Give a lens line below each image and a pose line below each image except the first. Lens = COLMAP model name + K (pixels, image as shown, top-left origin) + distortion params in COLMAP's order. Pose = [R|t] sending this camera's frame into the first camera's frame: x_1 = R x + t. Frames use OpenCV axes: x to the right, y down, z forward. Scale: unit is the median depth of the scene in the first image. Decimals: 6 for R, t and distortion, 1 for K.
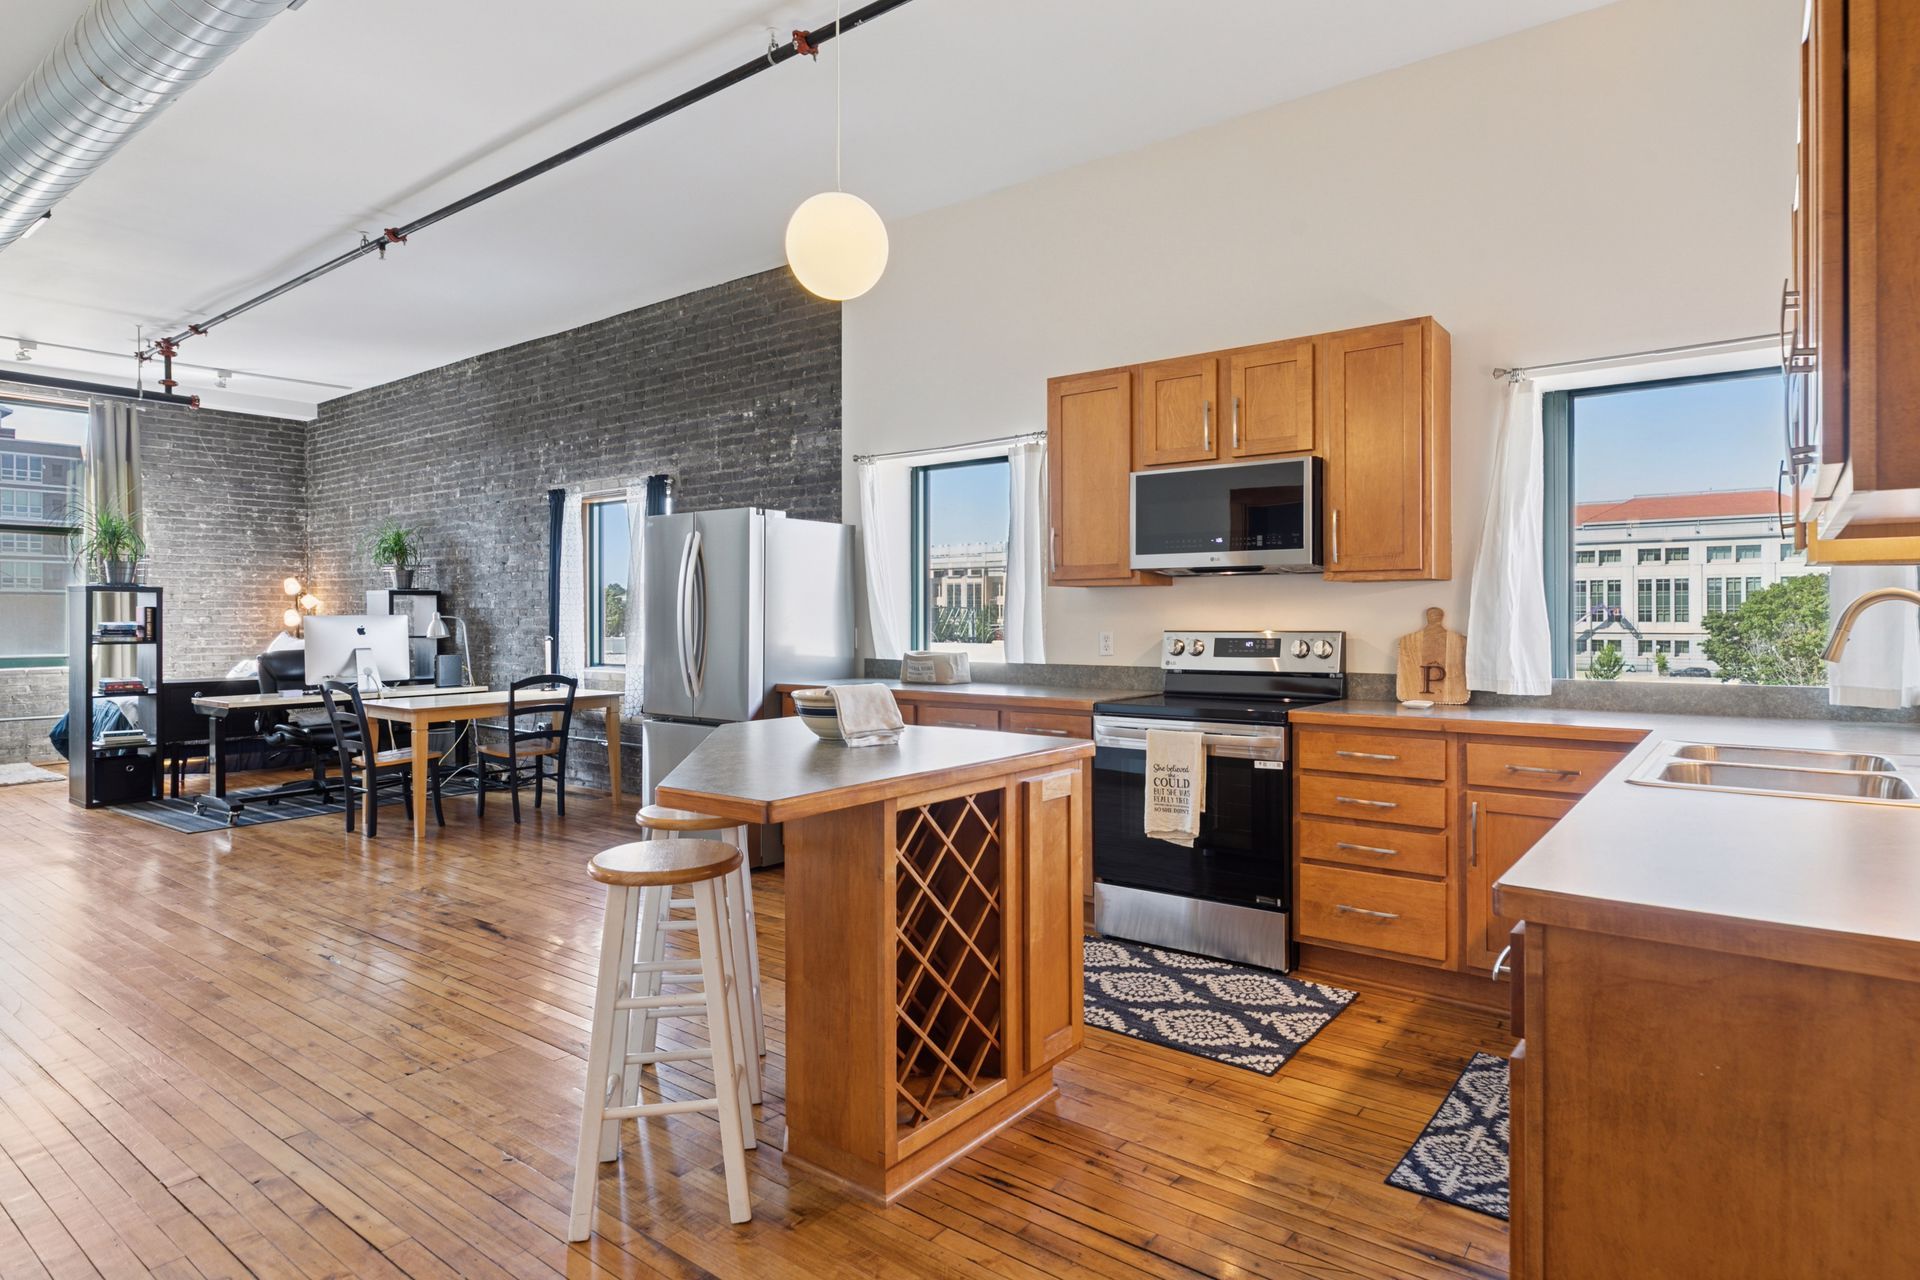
lens RADIAL K [[1042.1, 0, 987.0], [0, 1042.1, 617.1], [0, 0, 1]] dist [0.001007, 0.001201]
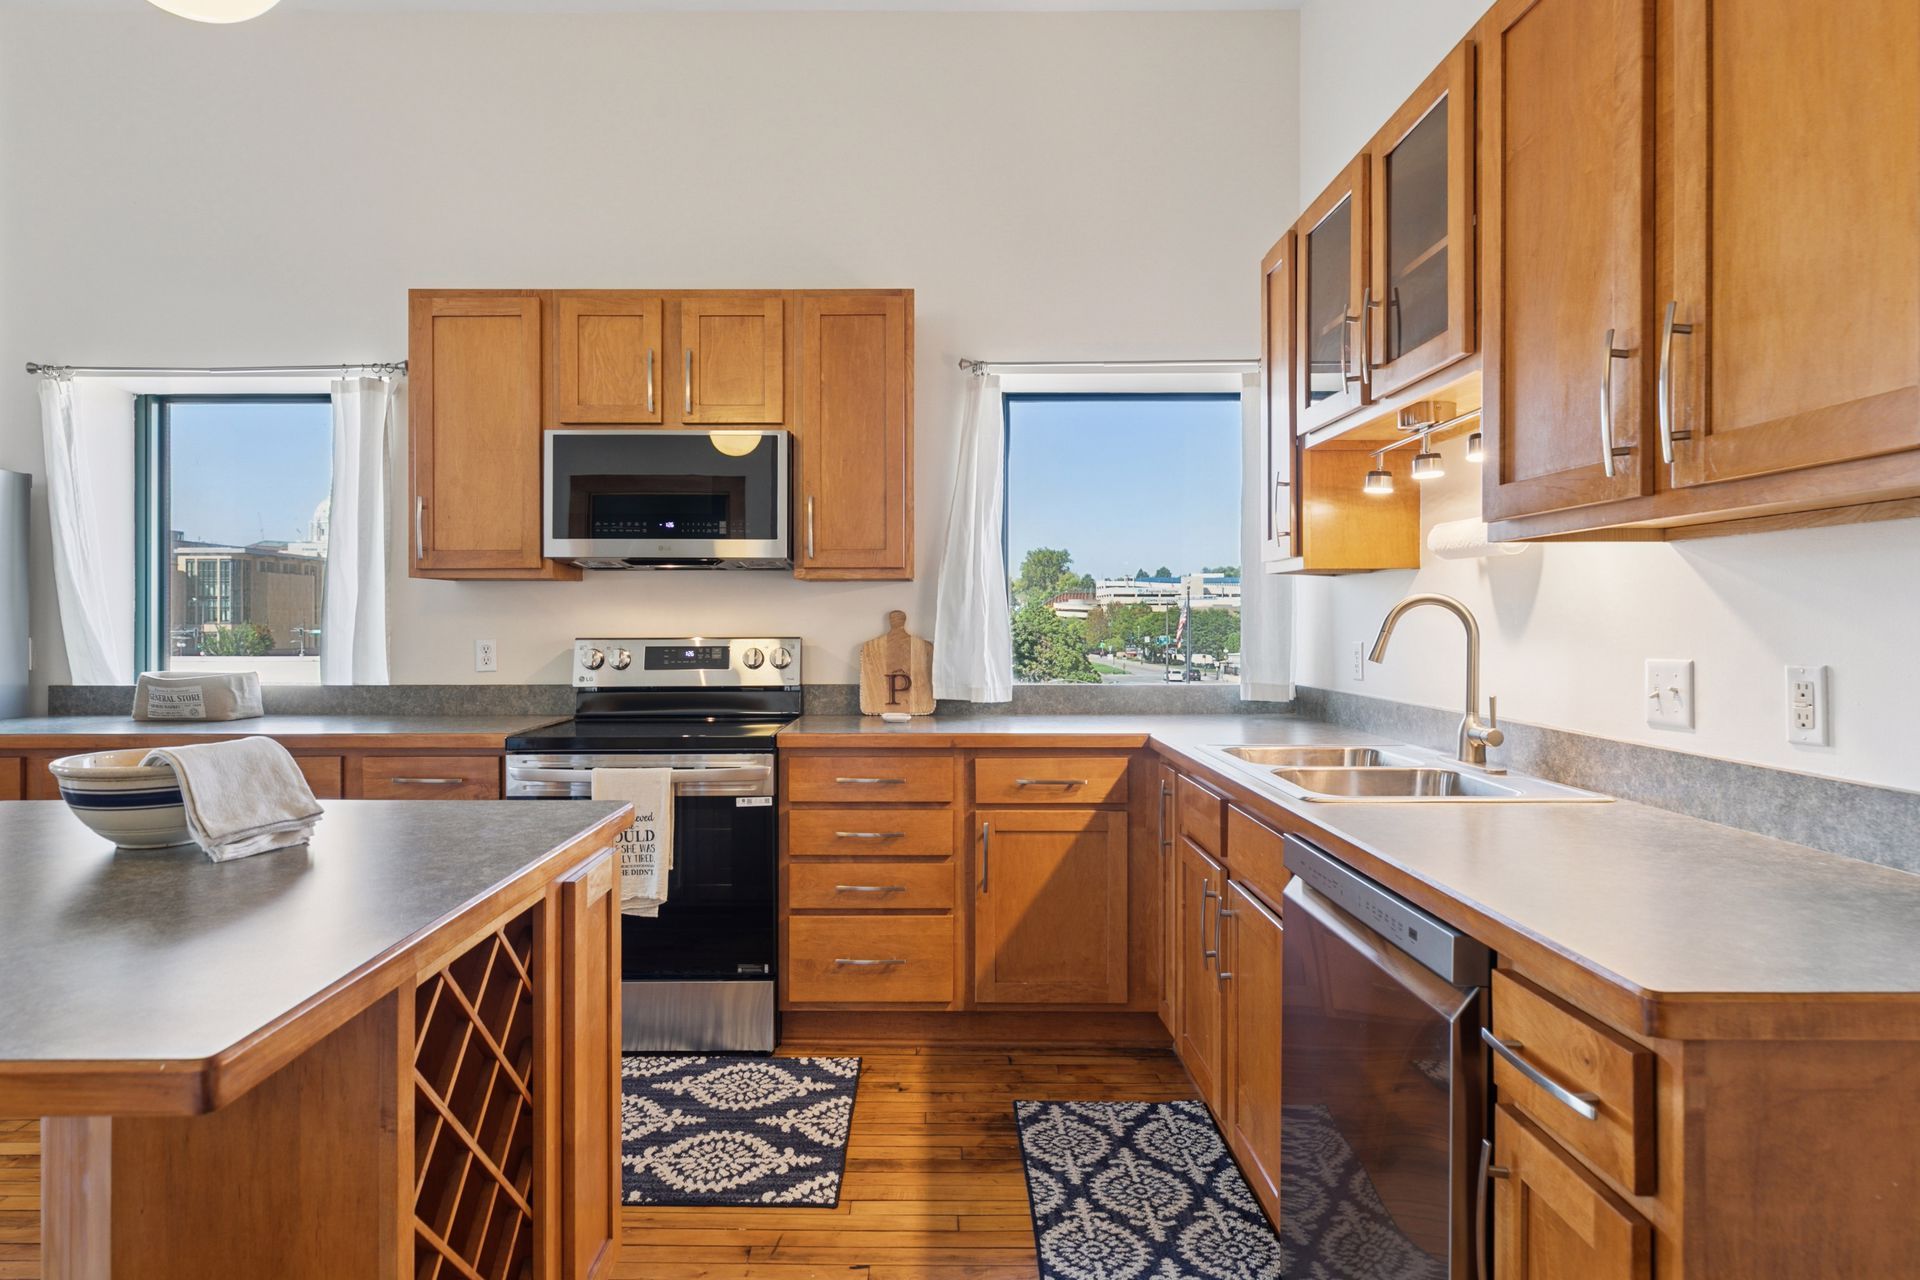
lens RADIAL K [[1067.1, 0, 926.0], [0, 1067.1, 619.4], [0, 0, 1]] dist [0.004957, -0.000577]
pose [[0.803240, 0.002943, 0.595649, -0.068679], [-0.001182, 0.999994, -0.003348, 0.000991], [-0.595655, 0.001985, 0.803238, 0.142008]]
